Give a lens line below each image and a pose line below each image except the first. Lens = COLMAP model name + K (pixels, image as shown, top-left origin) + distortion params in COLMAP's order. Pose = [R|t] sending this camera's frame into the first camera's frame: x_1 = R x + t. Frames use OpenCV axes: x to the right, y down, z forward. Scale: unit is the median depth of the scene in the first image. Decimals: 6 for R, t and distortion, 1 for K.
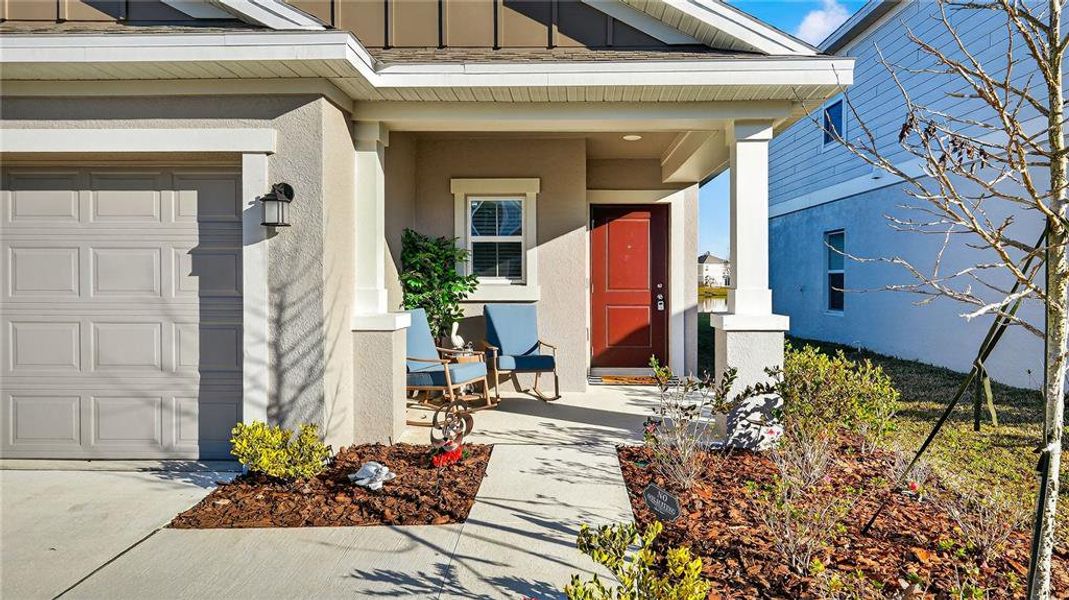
lens RADIAL K [[681.9, 0, 534.5], [0, 681.9, 300.0], [0, 0, 1]] dist [0.005823, 0.001787]
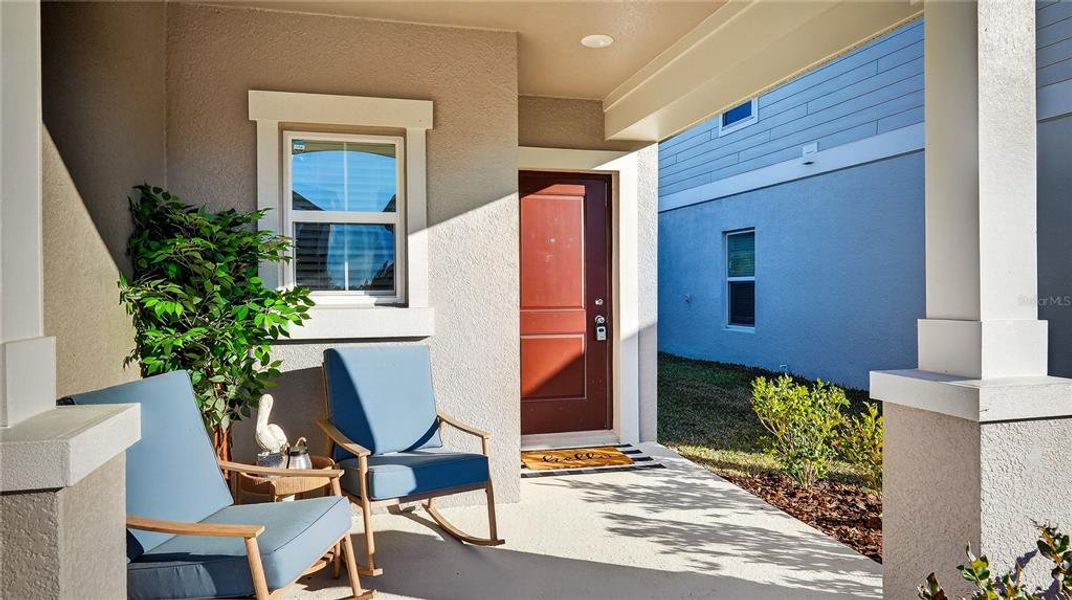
lens RADIAL K [[683.8, 0, 536.0], [0, 683.8, 300.0], [0, 0, 1]] dist [0.005823, 0.001787]
pose [[0.955392, -0.009774, 0.295179, -0.072774], [0.012638, 0.999890, -0.007798, -0.021720], [-0.295070, 0.011181, 0.955410, 0.480270]]
